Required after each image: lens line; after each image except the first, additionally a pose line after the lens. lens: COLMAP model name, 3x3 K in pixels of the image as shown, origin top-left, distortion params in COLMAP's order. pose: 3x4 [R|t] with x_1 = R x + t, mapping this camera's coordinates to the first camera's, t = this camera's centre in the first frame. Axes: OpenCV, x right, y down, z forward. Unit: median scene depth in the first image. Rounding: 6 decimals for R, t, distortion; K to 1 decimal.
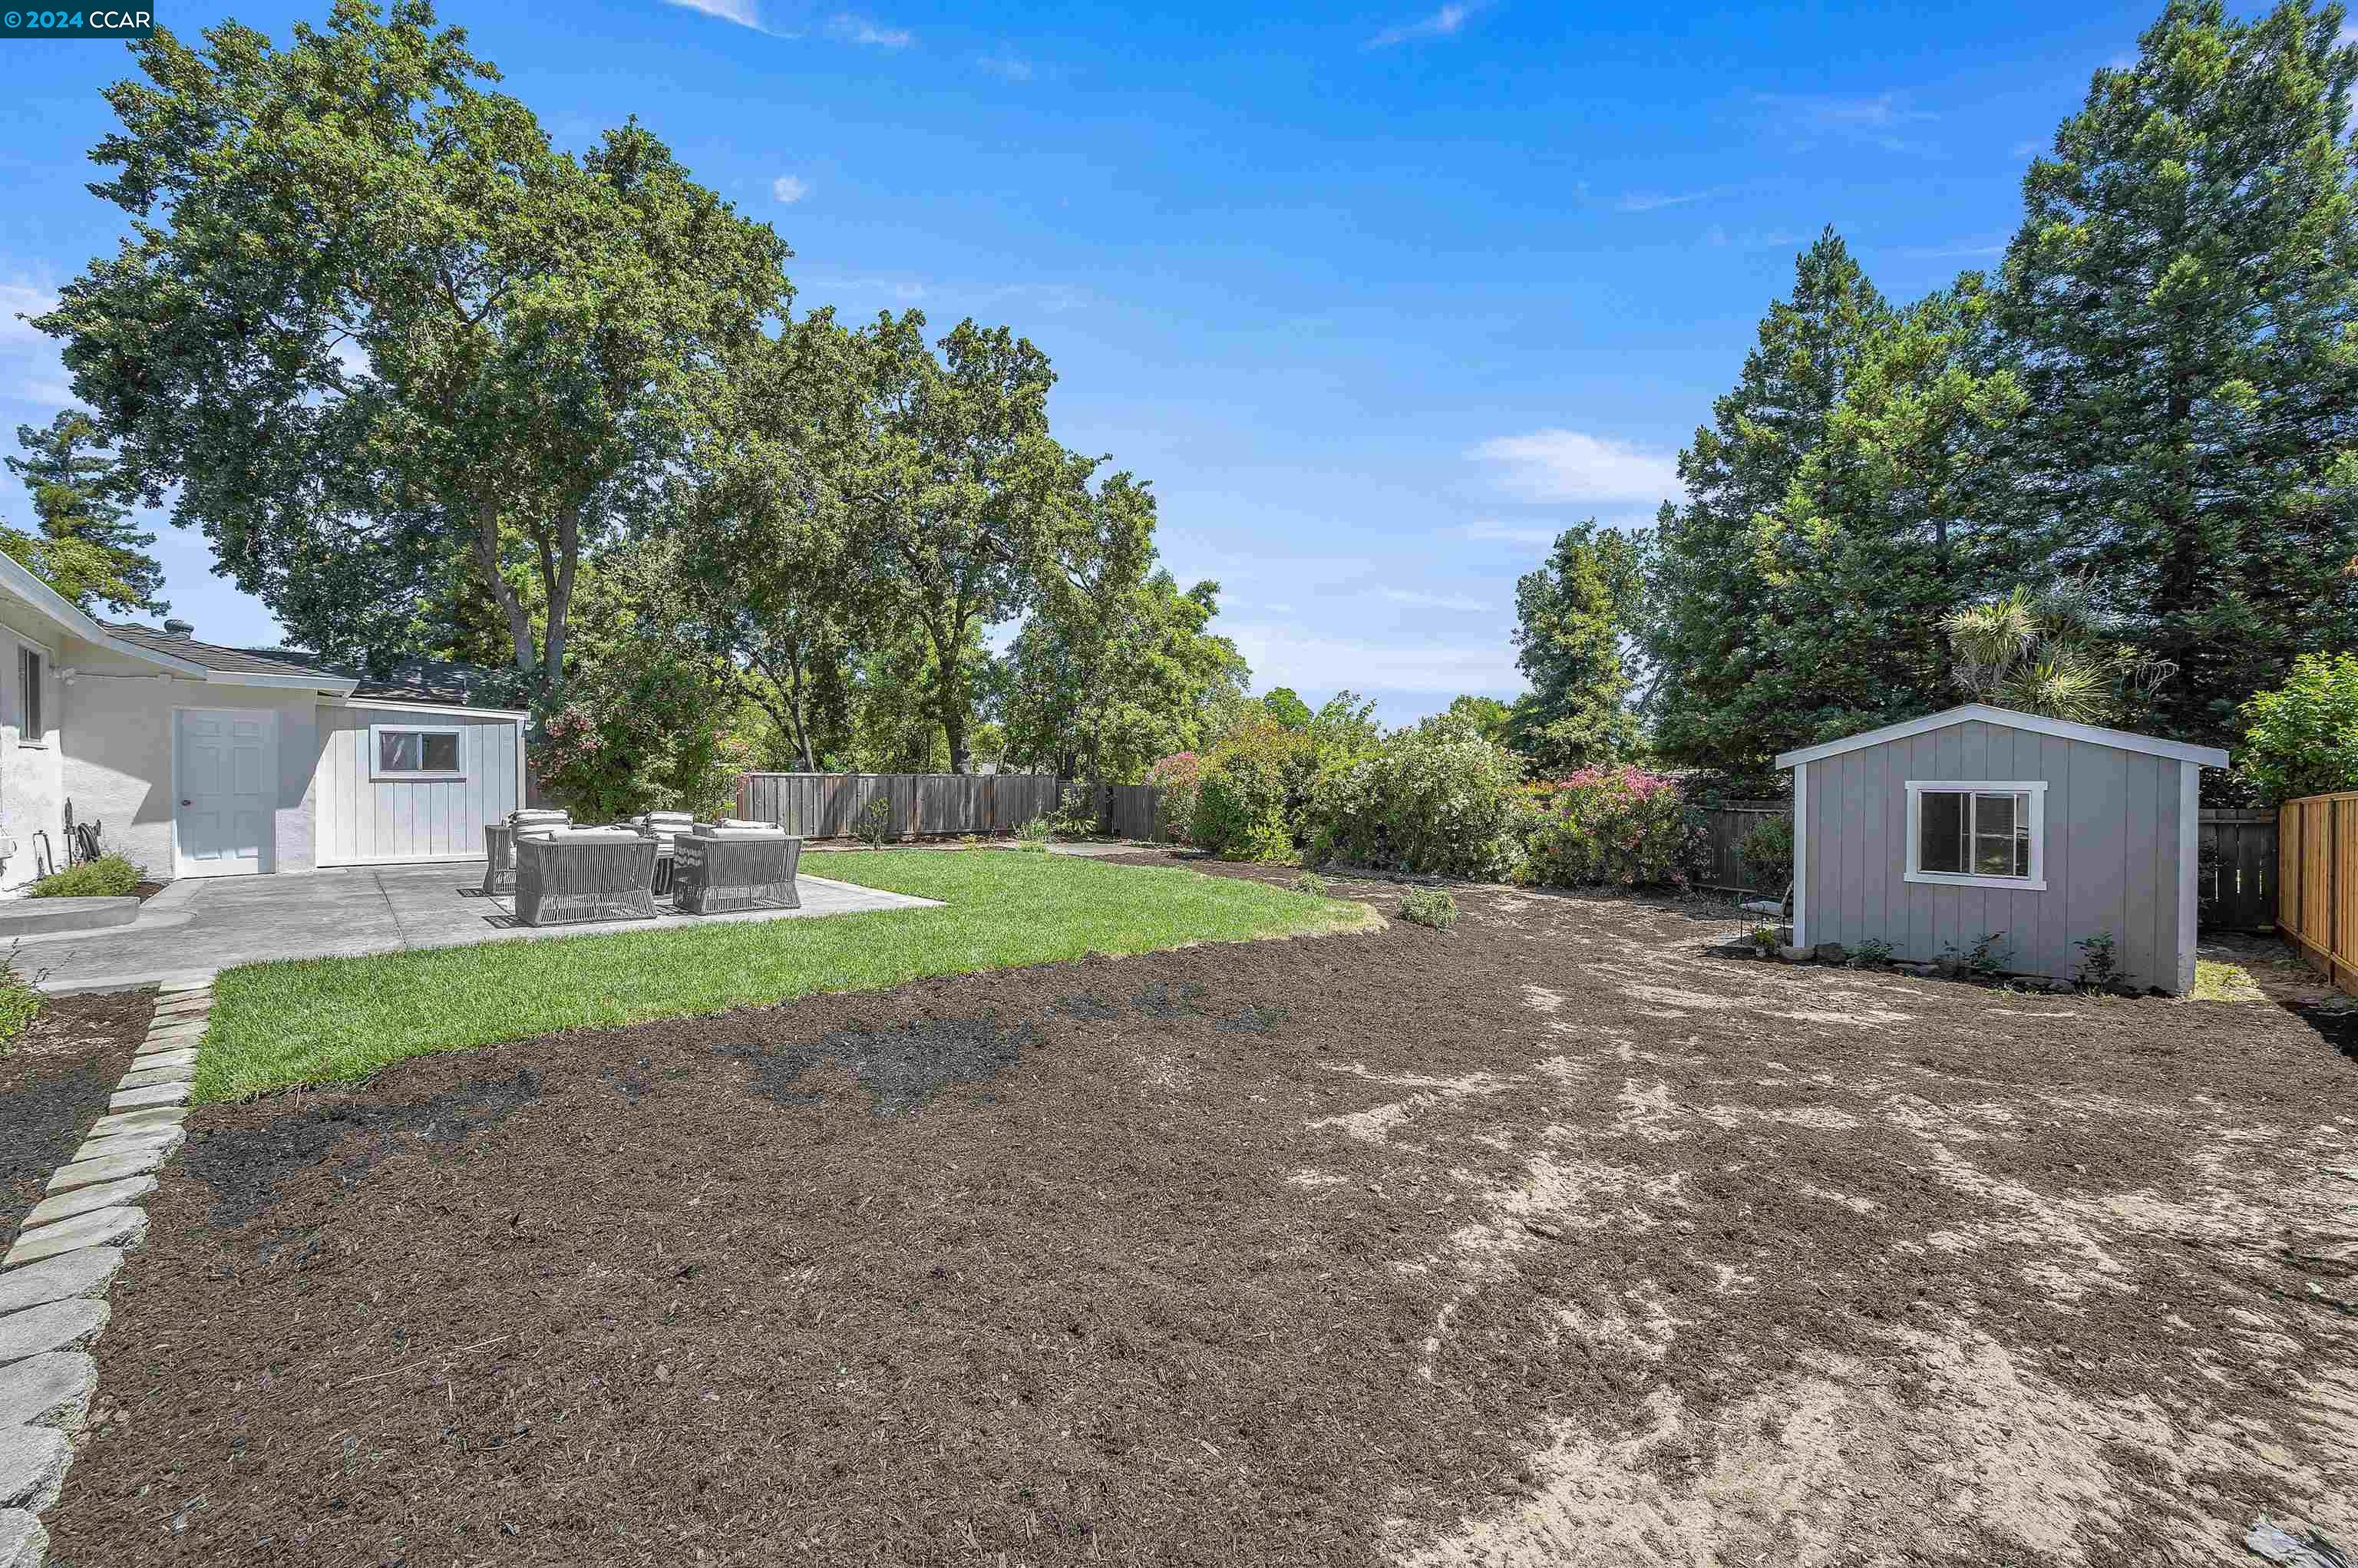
lens RADIAL K [[937.7, 0, 1162.1], [0, 937.7, 778.2], [0, 0, 1]] dist [0.002337, -0.000810]
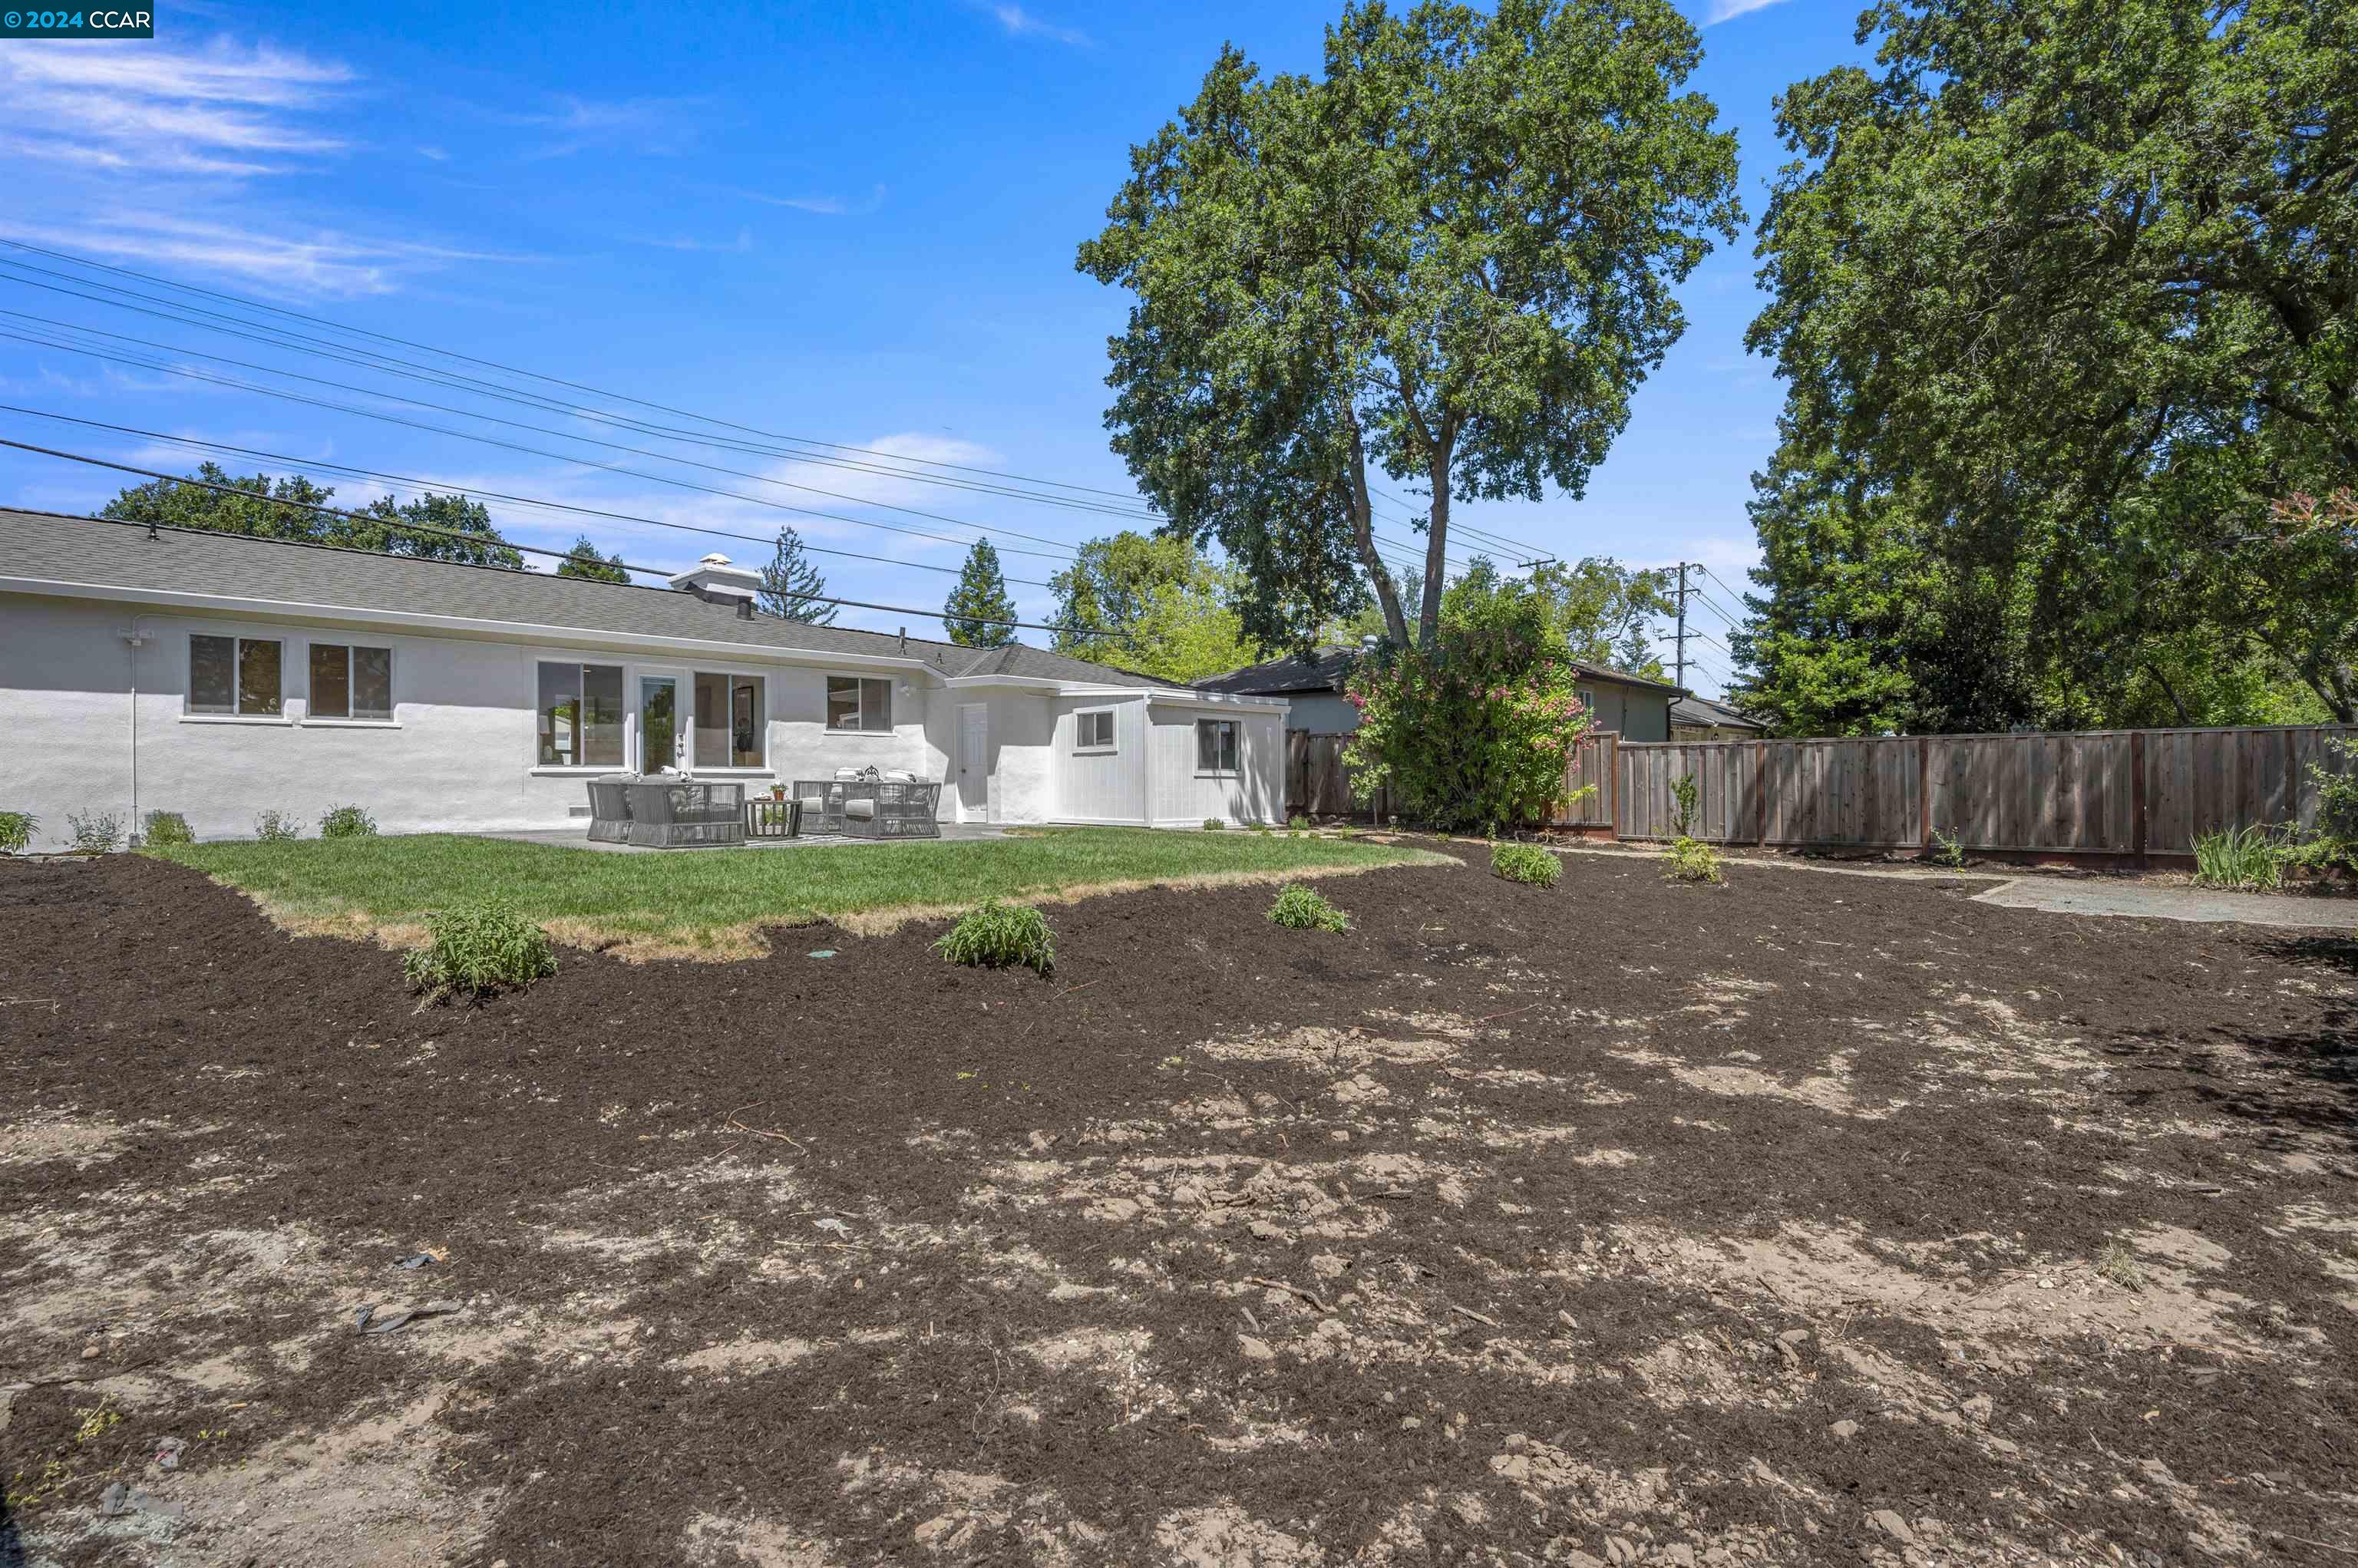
lens RADIAL K [[1165.6, 0, 1177.1], [0, 1165.6, 782.2], [0, 0, 1]] dist [0.003153, -0.000161]
pose [[0.097233, -0.008258, -0.995227, 0.598973], [0.002076, 0.999965, -0.008094, 0.045086], [0.995260, -0.001279, 0.097246, 0.873539]]
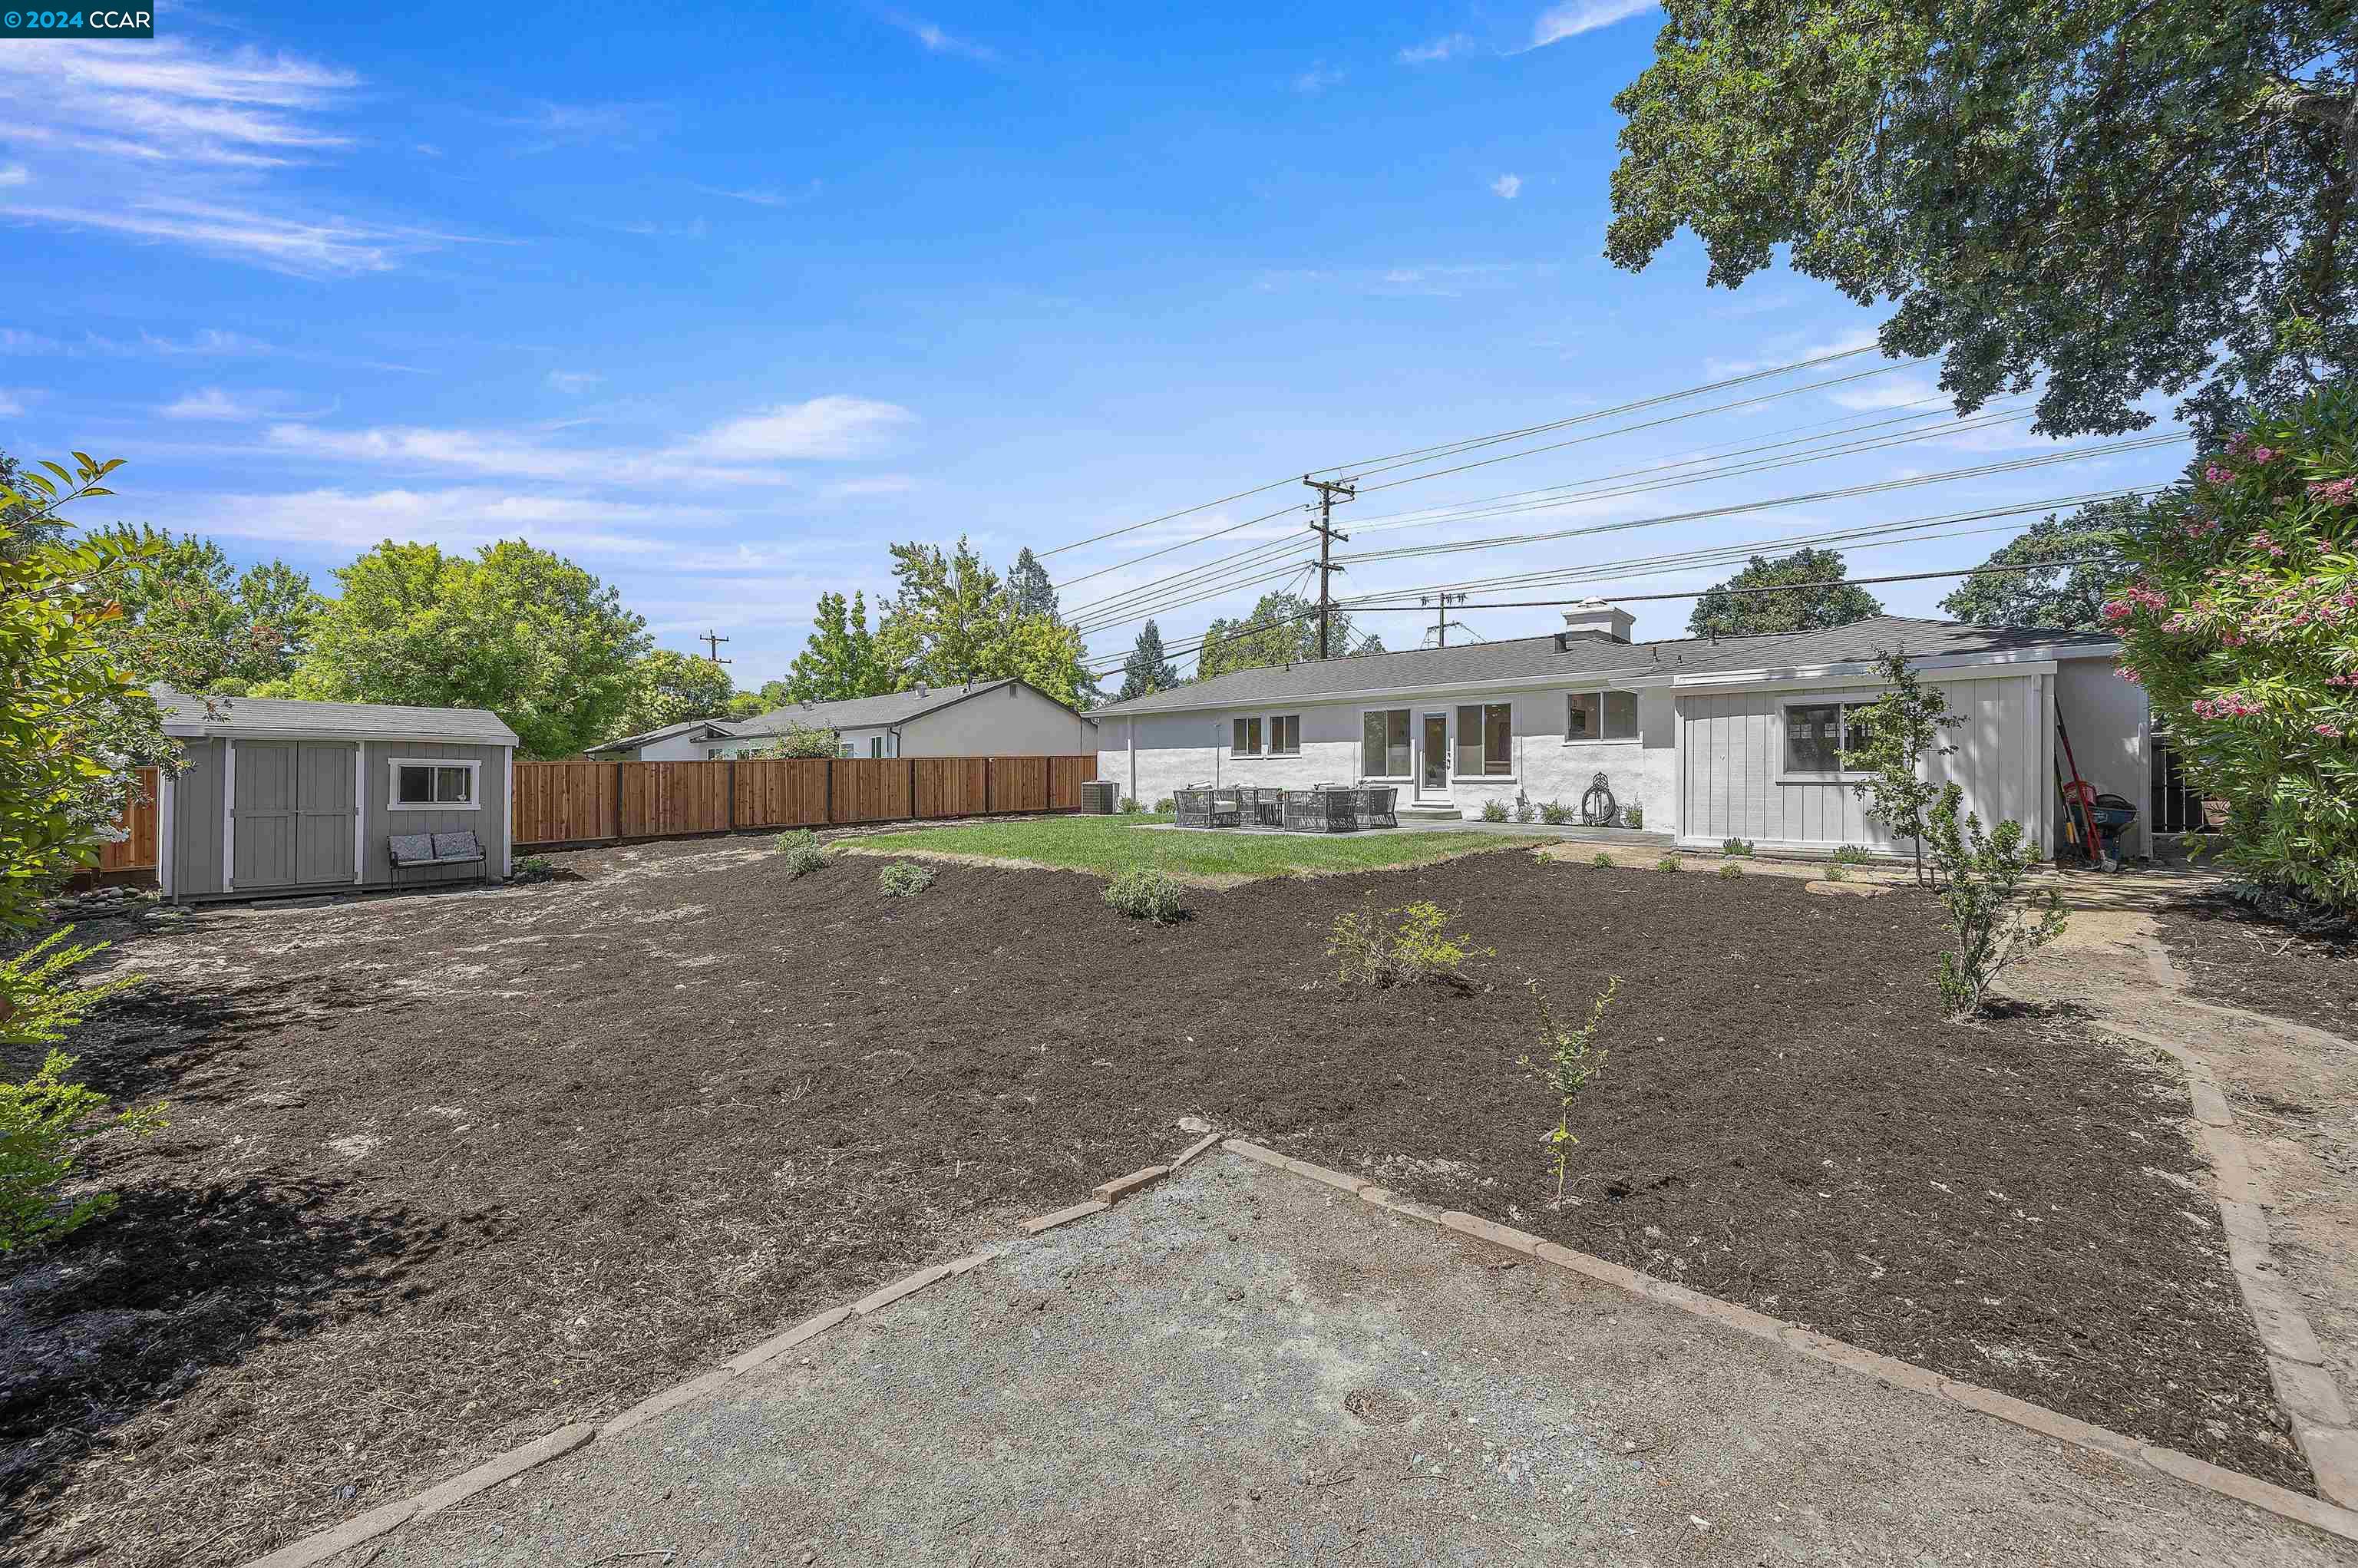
lens RADIAL K [[937.7, 0, 1197.4], [0, 937.7, 795.7], [0, 0, 1]] dist [0.002337, -0.000810]
pose [[-0.993717, -0.000899, -0.111915, -0.132015], [-0.002456, 0.999902, 0.013782, 0.029268], [0.111891, 0.013970, -0.993622, 1.758292]]
